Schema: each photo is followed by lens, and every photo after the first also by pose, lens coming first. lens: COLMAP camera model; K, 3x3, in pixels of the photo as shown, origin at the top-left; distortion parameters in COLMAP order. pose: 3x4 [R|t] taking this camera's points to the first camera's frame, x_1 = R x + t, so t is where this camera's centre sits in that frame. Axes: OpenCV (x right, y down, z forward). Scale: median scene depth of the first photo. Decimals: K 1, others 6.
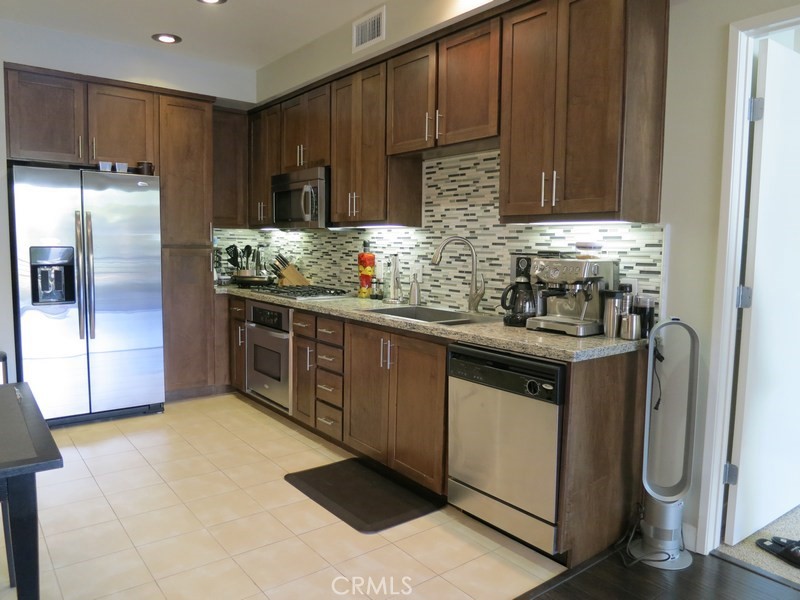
lens RADIAL K [[583.1, 0, 400.0], [0, 583.1, 300.0], [0, 0, 1]] dist [-0.036711, 0.005138]
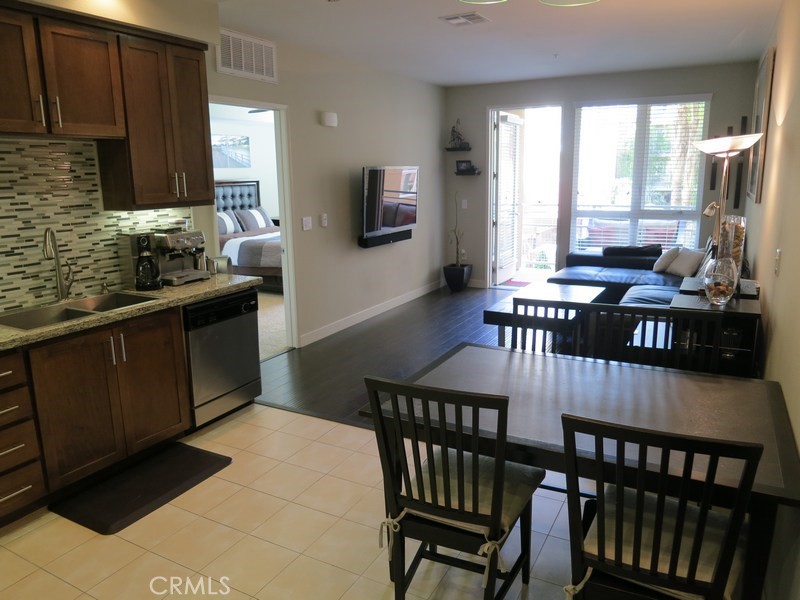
lens RADIAL K [[583.1, 0, 400.0], [0, 583.1, 300.0], [0, 0, 1]] dist [-0.036711, 0.005138]
pose [[-0.399064, -0.206430, 0.893384, -0.973851], [0.095385, 0.959696, 0.264360, -0.183592], [-0.911948, 0.190712, -0.363290, 0.810648]]
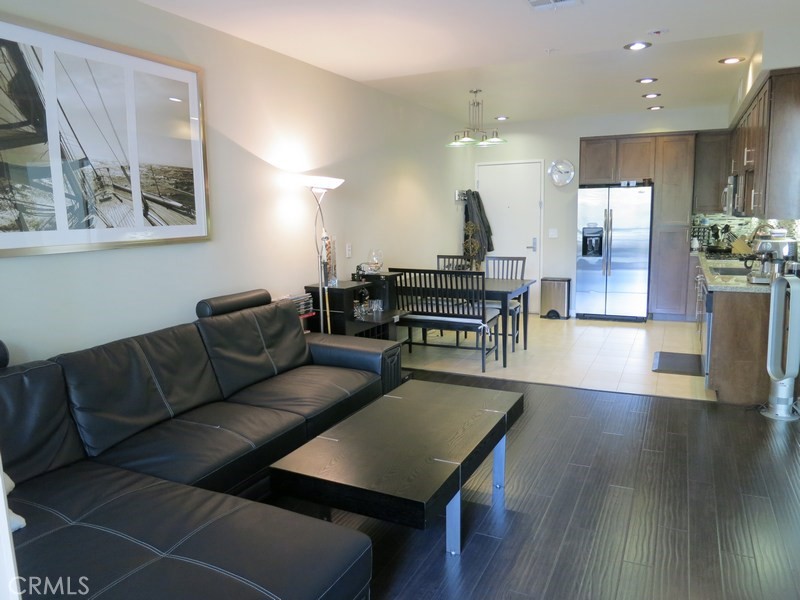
lens RADIAL K [[583.1, 0, 400.0], [0, 583.1, 300.0], [0, 0, 1]] dist [-0.036711, 0.005138]
pose [[0.440460, 0.107845, -0.891272, 1.047283], [-0.061001, 0.994060, 0.090136, 0.018588], [0.895698, 0.014667, 0.444422, -0.554028]]
